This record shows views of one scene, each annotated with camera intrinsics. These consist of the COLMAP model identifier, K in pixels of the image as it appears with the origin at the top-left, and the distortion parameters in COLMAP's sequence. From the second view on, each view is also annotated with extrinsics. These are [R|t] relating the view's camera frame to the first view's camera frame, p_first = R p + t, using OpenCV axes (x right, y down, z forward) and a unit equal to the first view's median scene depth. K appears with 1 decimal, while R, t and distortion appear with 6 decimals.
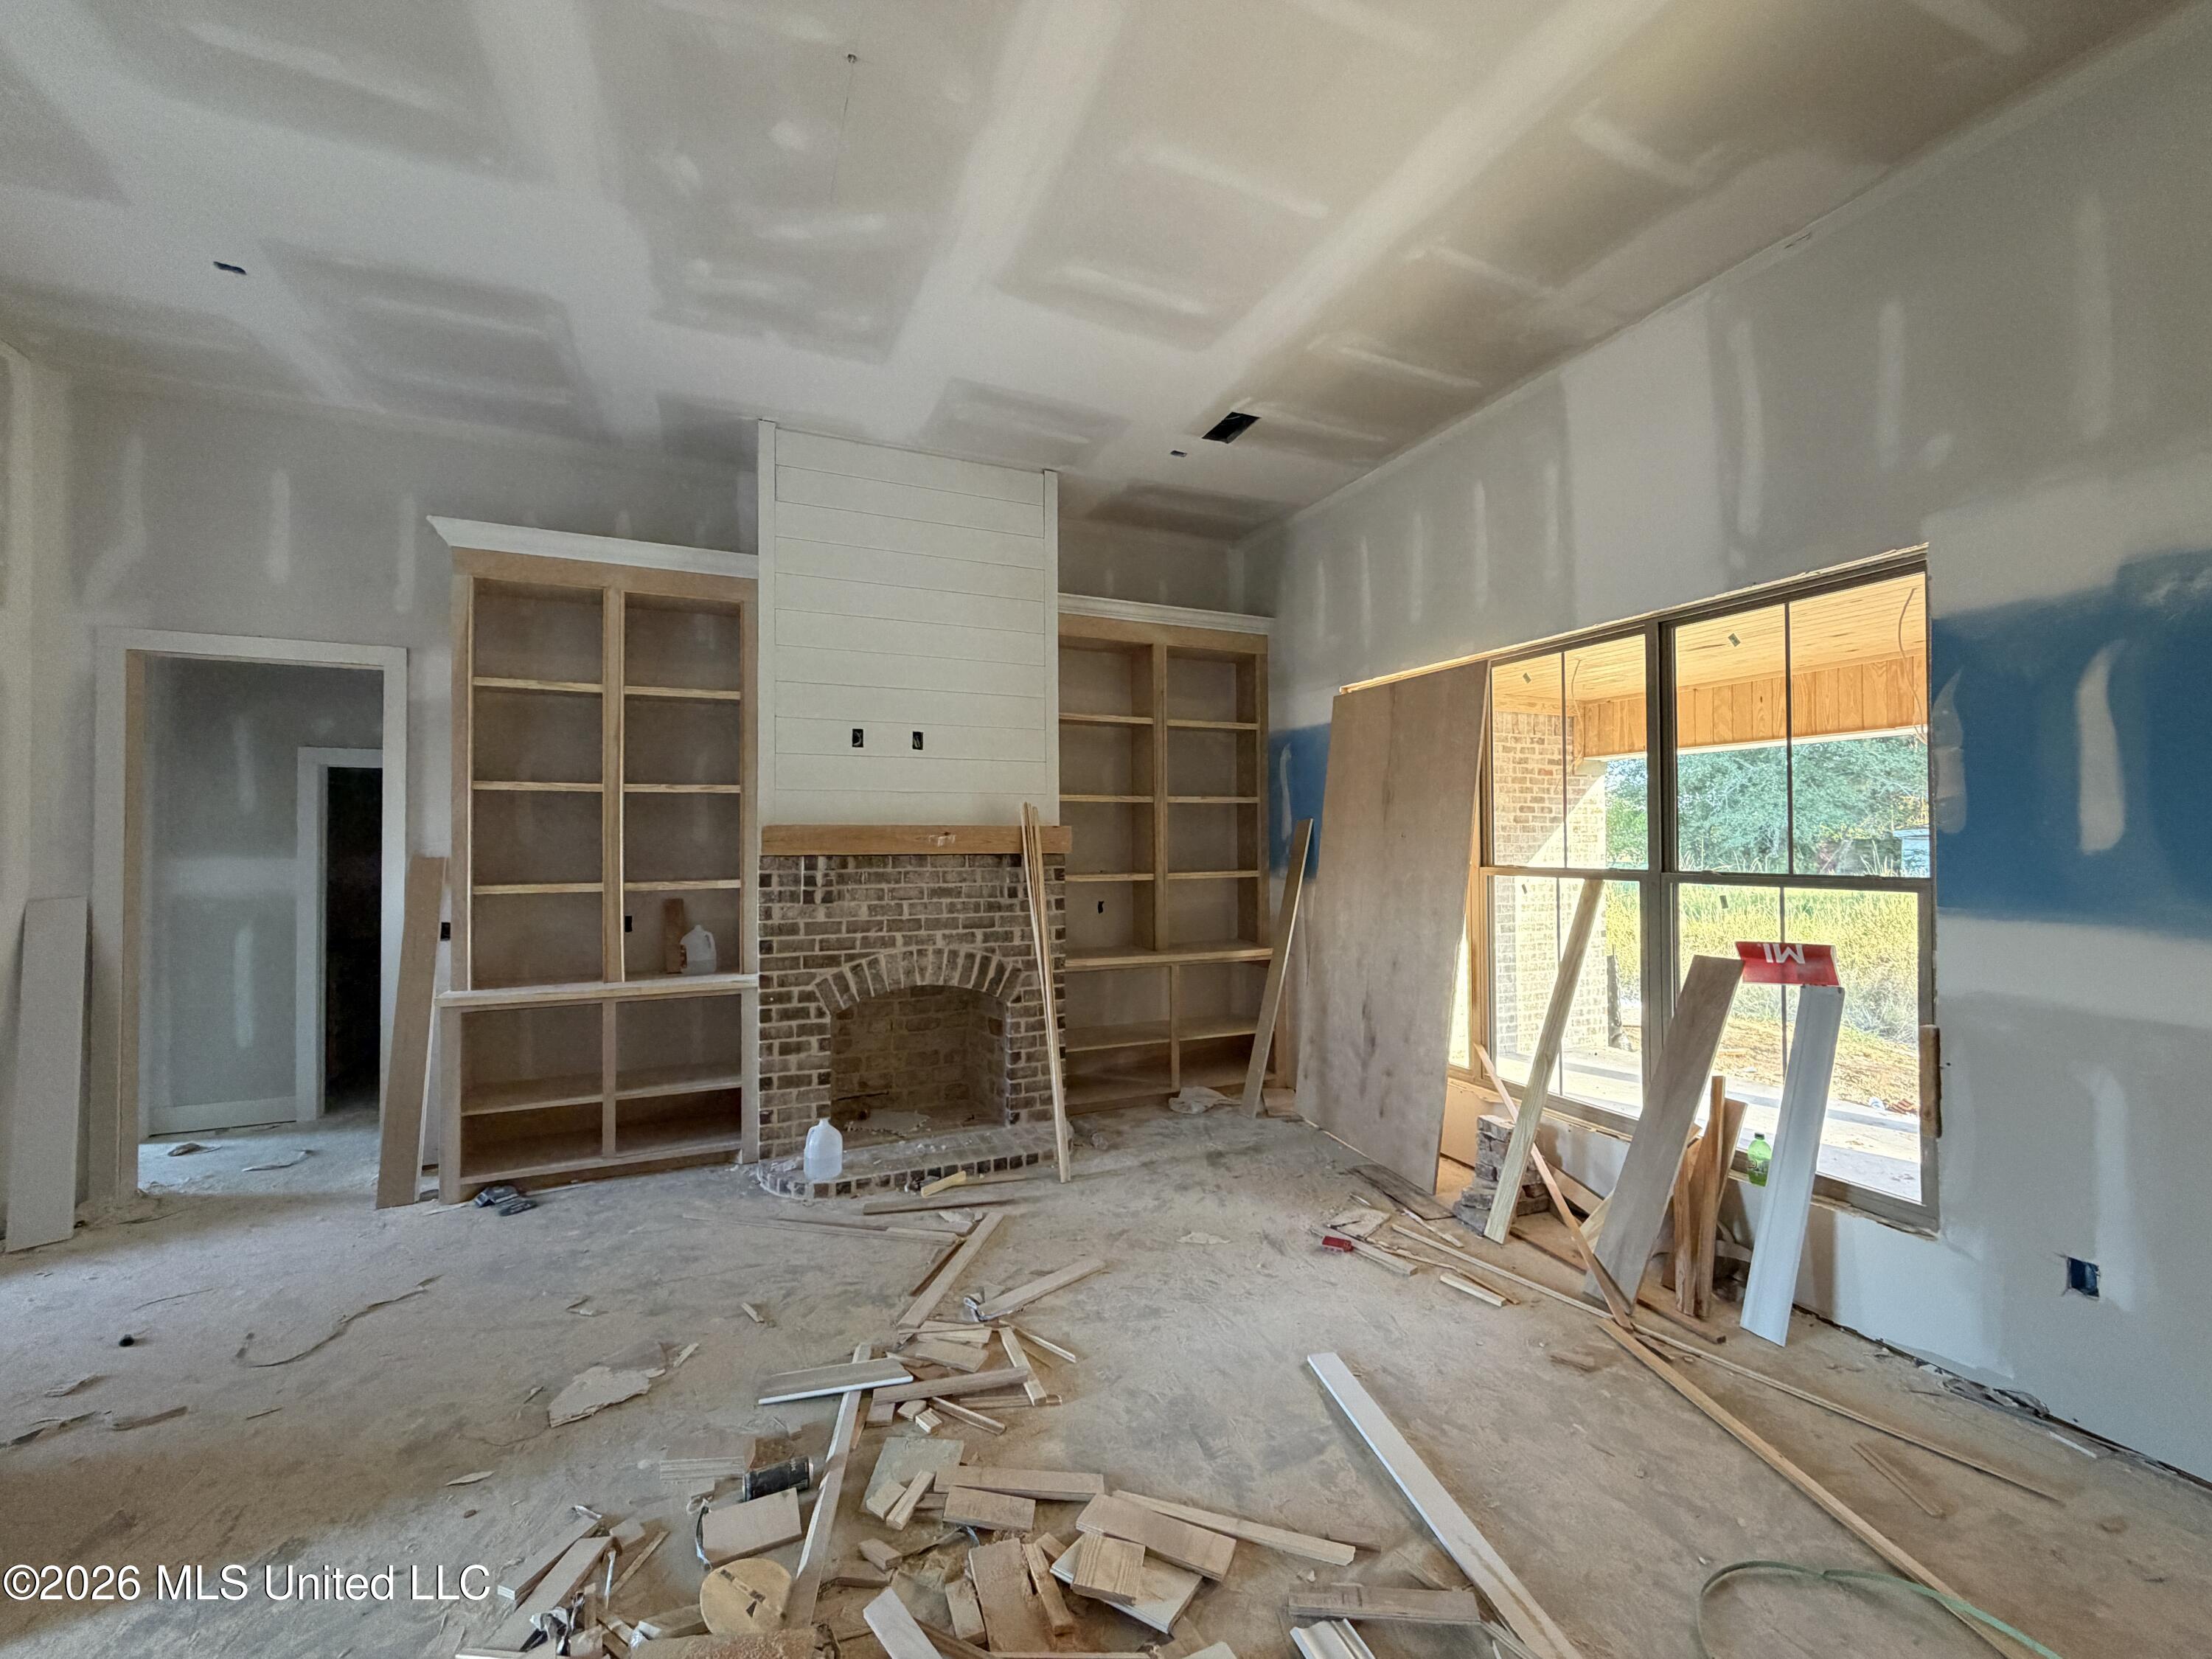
lens RADIAL K [[879.7, 0, 1096.7], [0, 879.7, 829.3], [0, 0, 1]] dist [-0.000721, -0.000494]
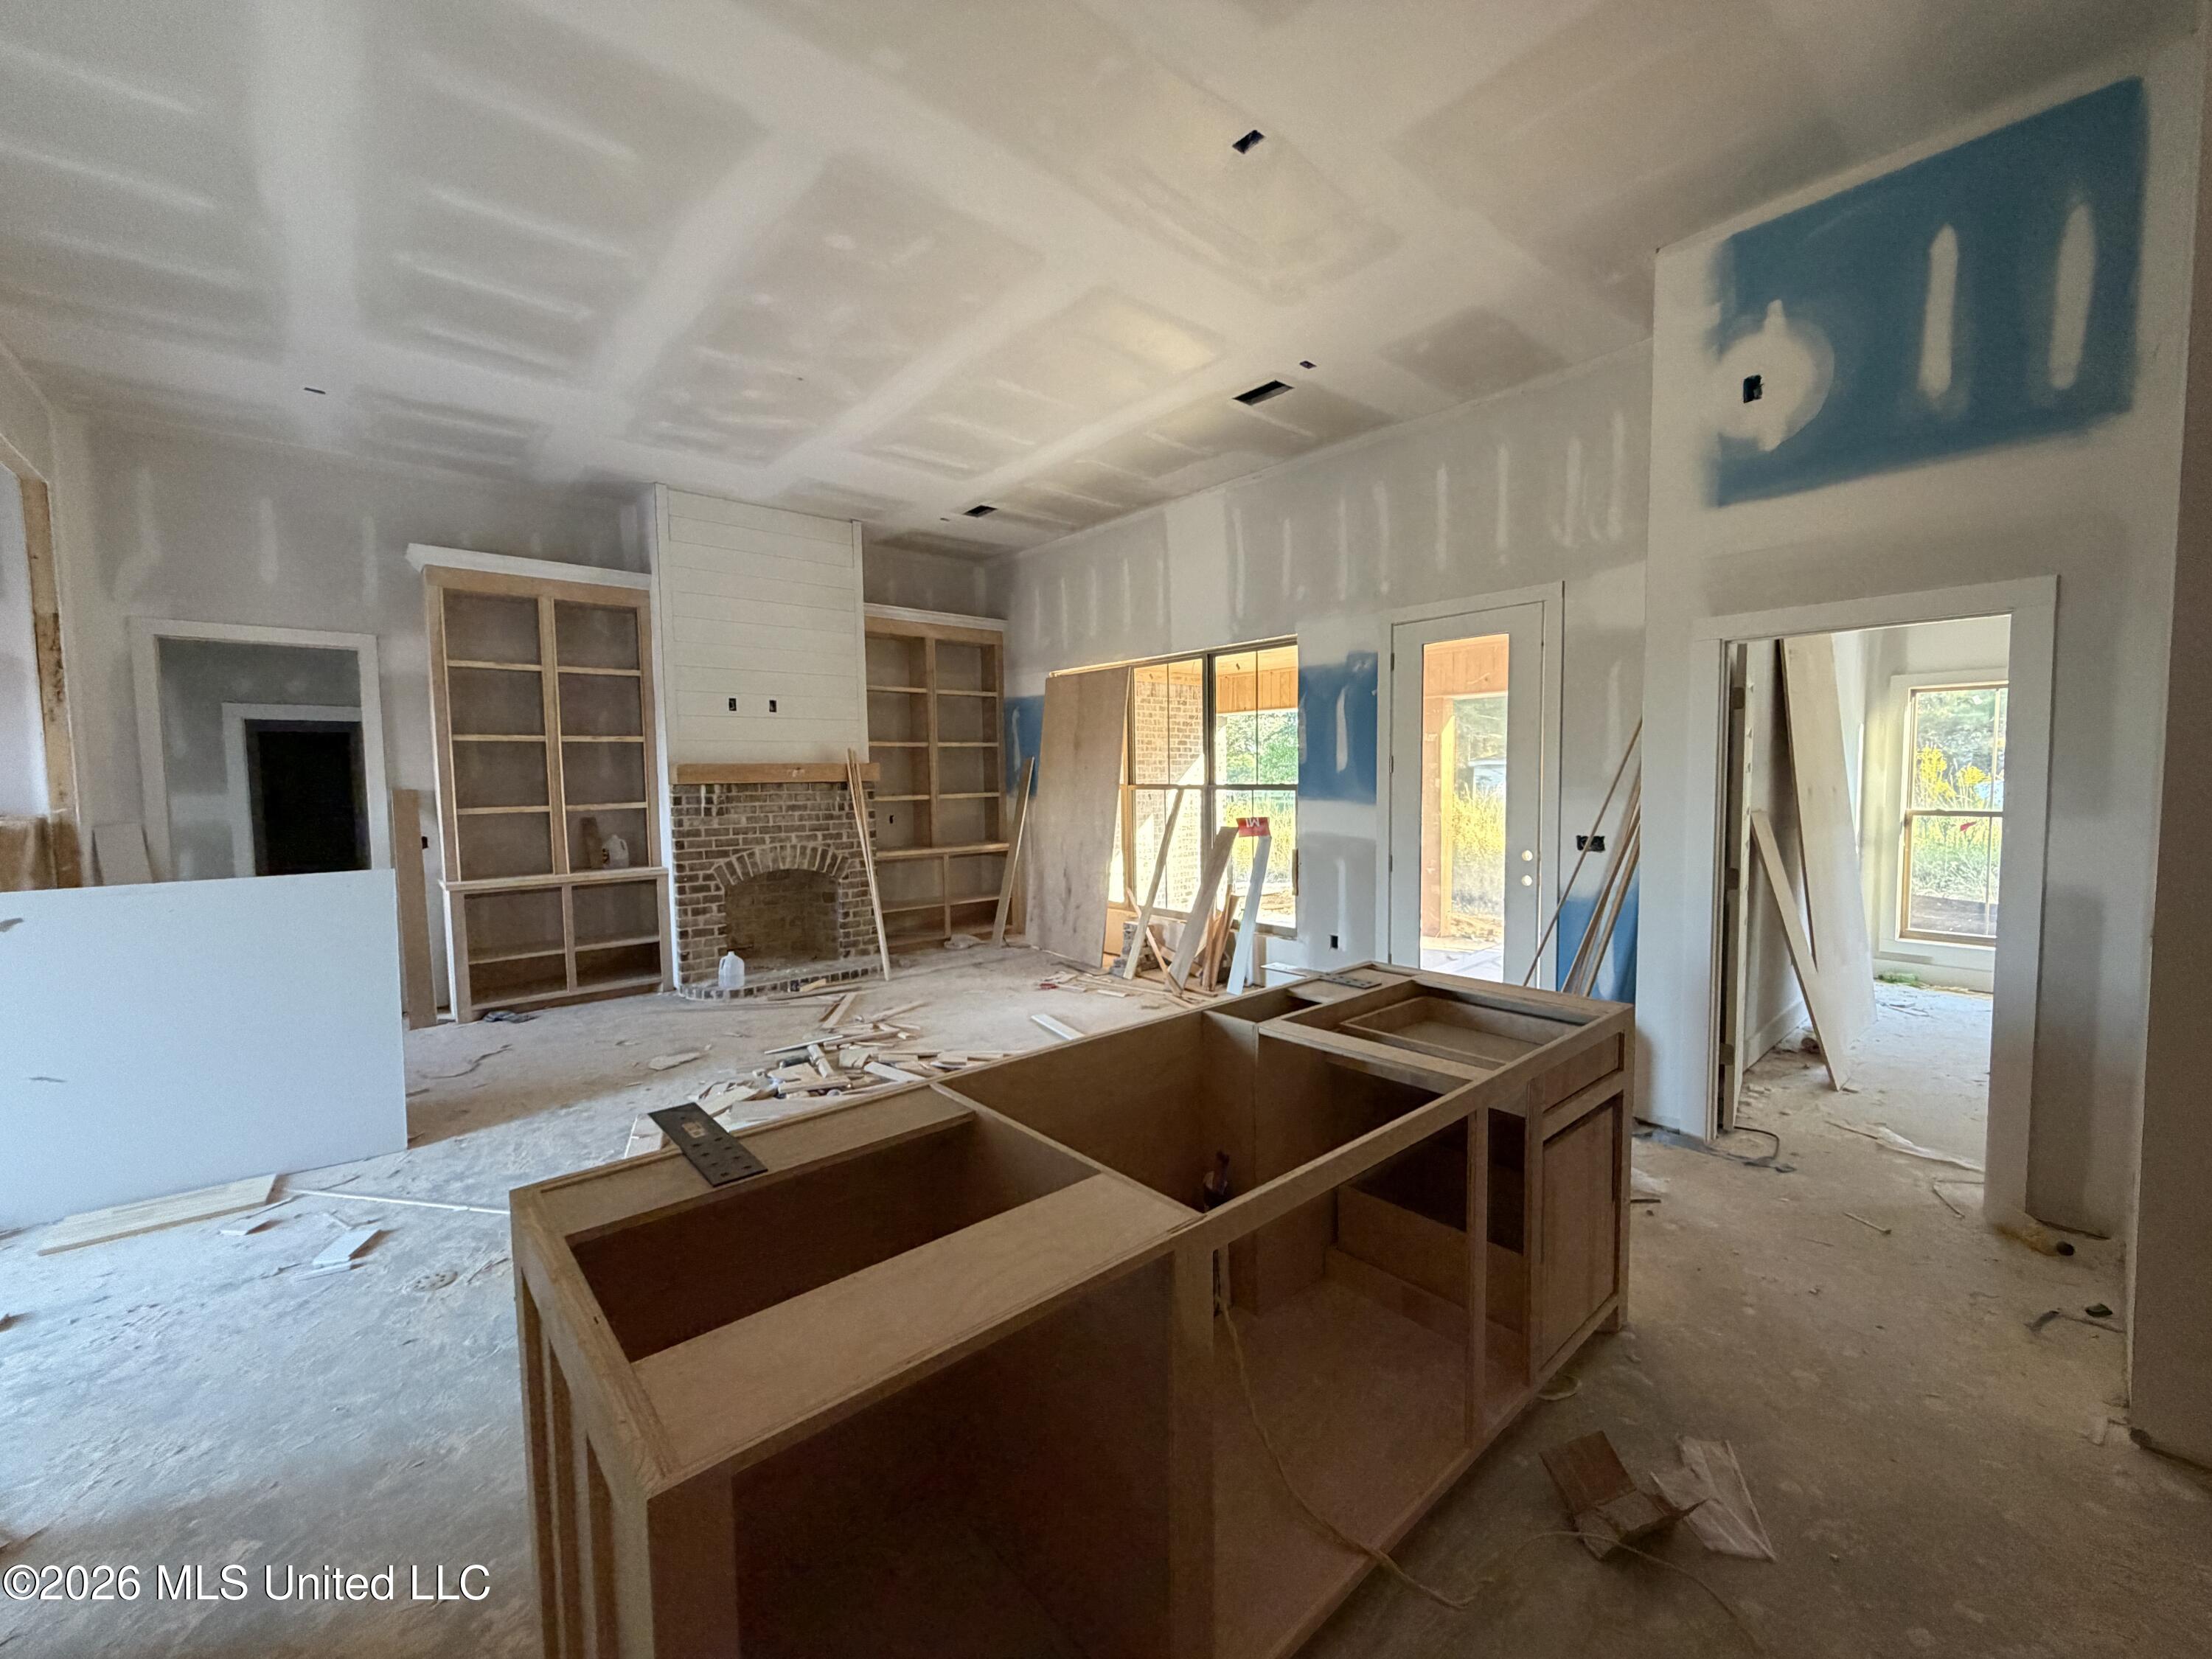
lens RADIAL K [[879.7, 0, 1099.7], [0, 879.7, 829.9], [0, 0, 1]] dist [-0.000721, -0.000494]
pose [[0.952730, -0.029979, 0.302334, -0.147294], [0.007483, 0.997133, 0.075292, -0.000336], [-0.303725, -0.069470, 0.950224, -0.657212]]
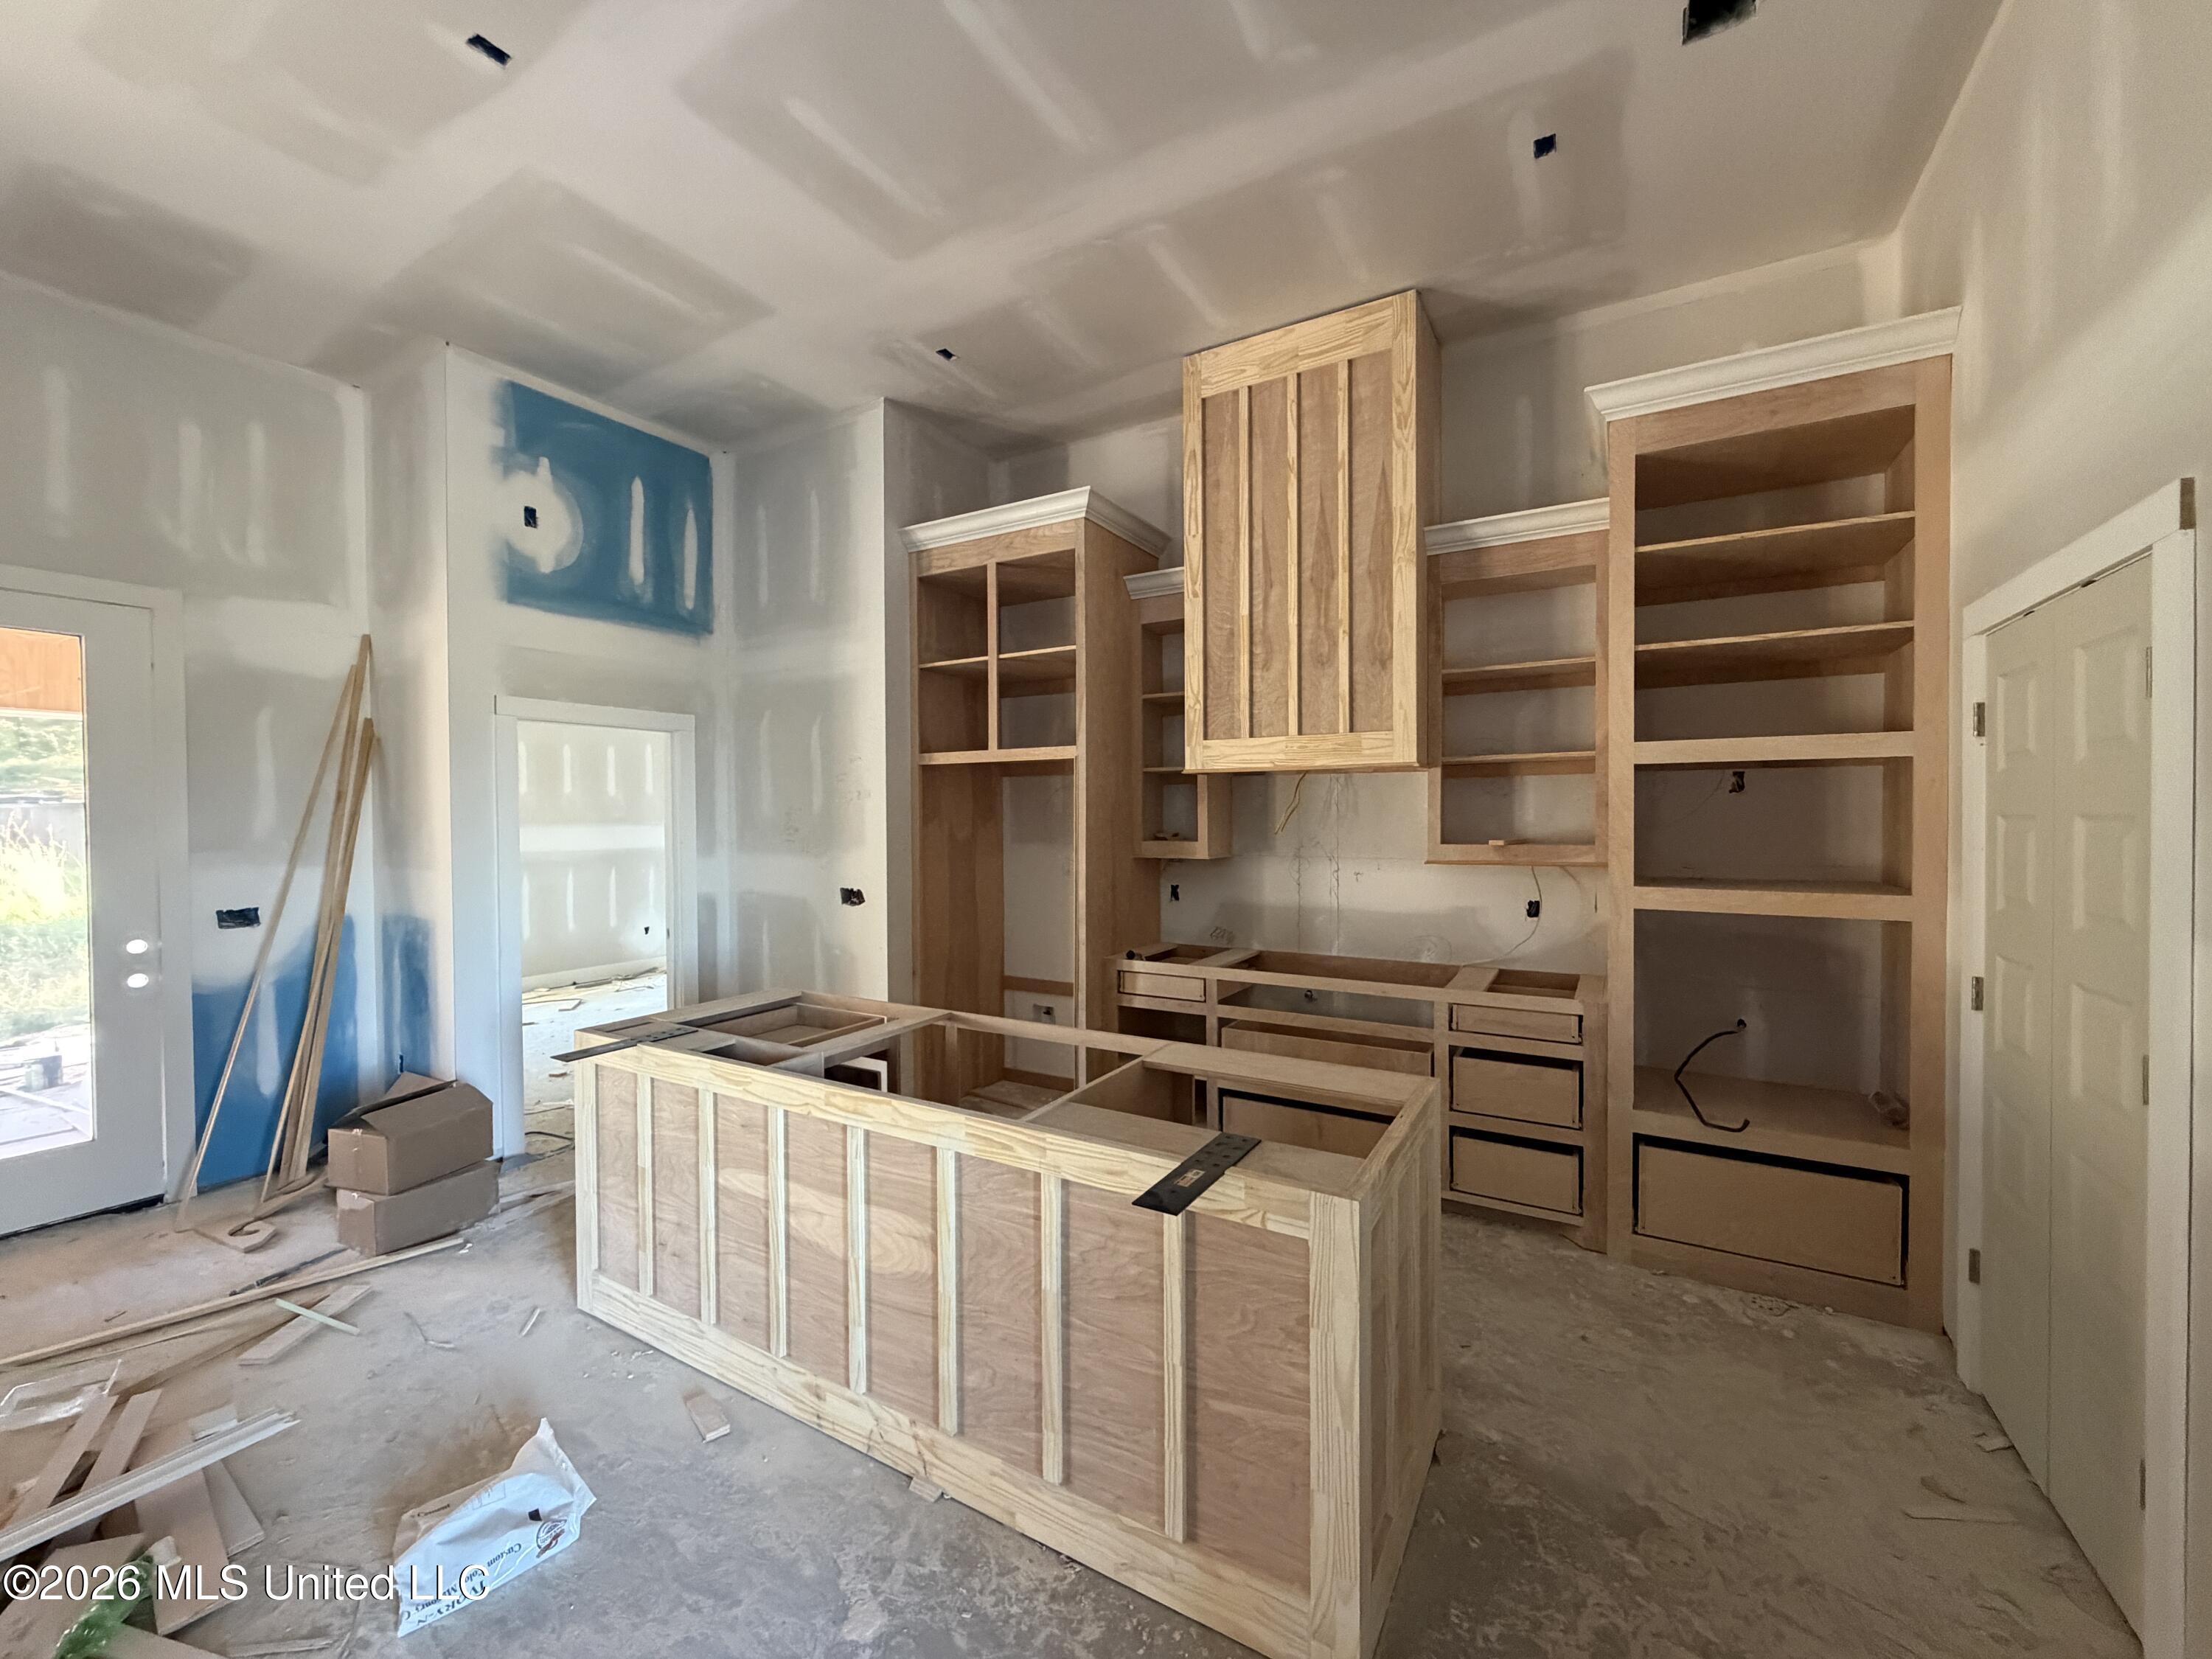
lens RADIAL K [[879.7, 0, 1094.4], [0, 879.7, 825.4], [0, 0, 1]] dist [-0.000721, -0.000494]
pose [[-0.583718, 0.000720, 0.811956, -0.496756], [-0.002100, 0.999995, -0.002397, 0.008049], [-0.811954, -0.003105, -0.583713, 0.027736]]
